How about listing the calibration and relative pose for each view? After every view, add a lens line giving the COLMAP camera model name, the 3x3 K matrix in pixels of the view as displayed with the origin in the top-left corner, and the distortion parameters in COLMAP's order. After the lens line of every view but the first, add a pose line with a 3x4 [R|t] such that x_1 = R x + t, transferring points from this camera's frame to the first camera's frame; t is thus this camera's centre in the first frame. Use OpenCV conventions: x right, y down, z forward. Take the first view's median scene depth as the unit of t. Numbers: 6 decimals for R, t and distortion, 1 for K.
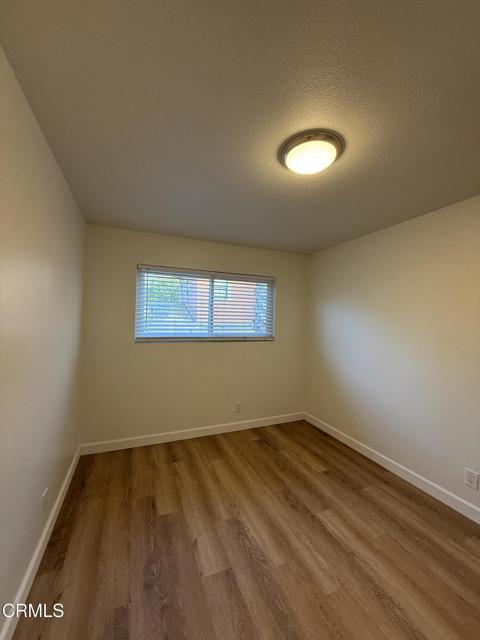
lens RADIAL K [[253.9, 0, 239.8], [0, 253.9, 319.5], [0, 0, 1]] dist [-0.001541, 0.000260]
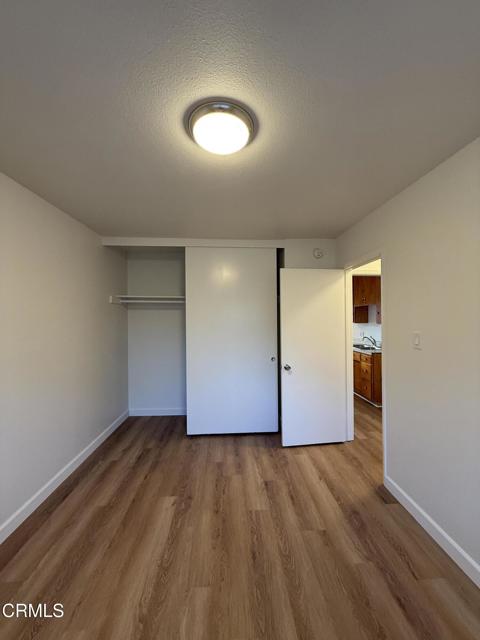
lens RADIAL K [[253.9, 0, 240.8], [0, 253.9, 319.0], [0, 0, 1]] dist [-0.001541, 0.000260]
pose [[-0.941063, -0.015426, 0.337880, -0.101325], [-0.013635, 0.999878, 0.007674, -0.000822], [-0.337957, 0.002614, -0.941158, 1.884723]]
